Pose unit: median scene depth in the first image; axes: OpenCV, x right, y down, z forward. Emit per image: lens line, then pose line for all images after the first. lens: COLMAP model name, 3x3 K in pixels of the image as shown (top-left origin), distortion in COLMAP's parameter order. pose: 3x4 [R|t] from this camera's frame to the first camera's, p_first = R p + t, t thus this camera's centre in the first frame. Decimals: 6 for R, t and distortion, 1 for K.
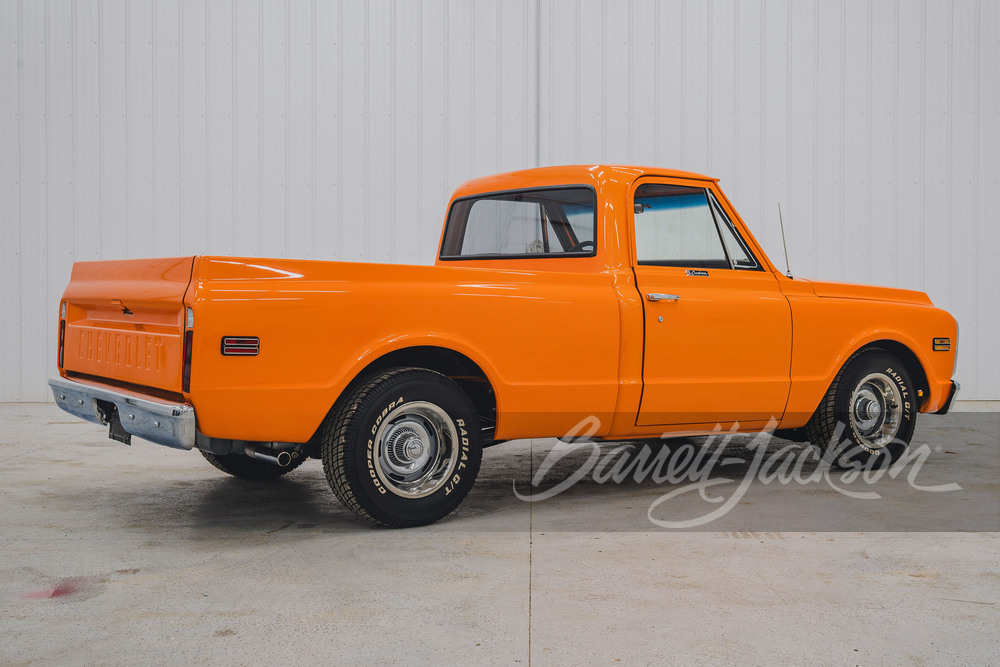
lens RADIAL K [[1042.6, 0, 495.0], [0, 1042.6, 335.3], [0, 0, 1]] dist [0.008111, 0.000000]
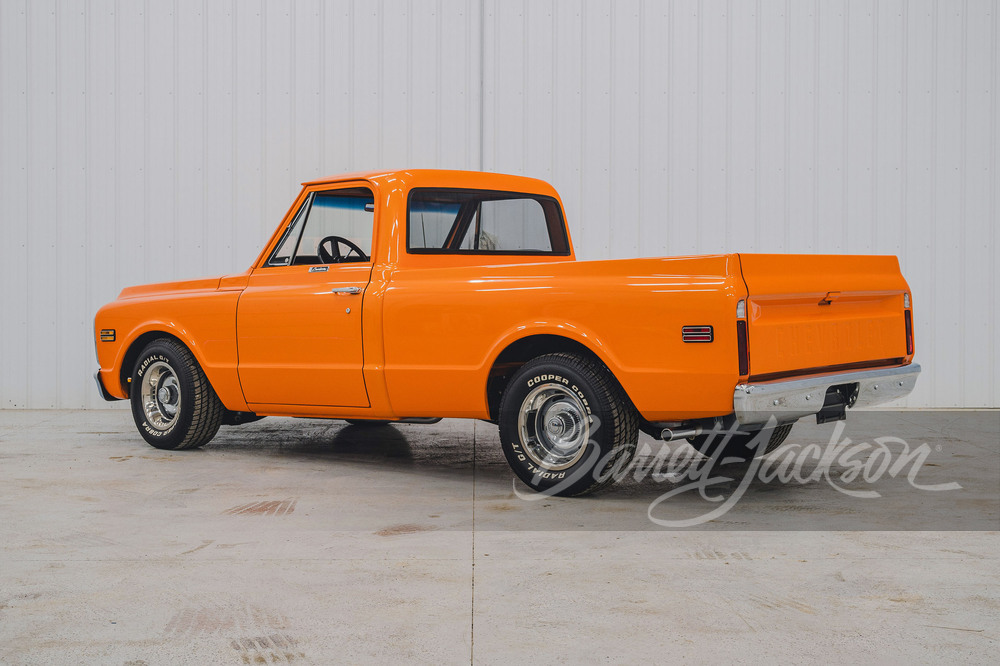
lens RADIAL K [[1042.6, 0, 501.5], [0, 1042.6, 329.5], [0, 0, 1]] dist [0.008111, 0.000000]
pose [[0.999991, 0.000713, 0.004194, 0.054892], [-0.000703, 0.999997, -0.002312, -0.003333], [-0.004196, 0.002309, 0.999989, 0.091416]]
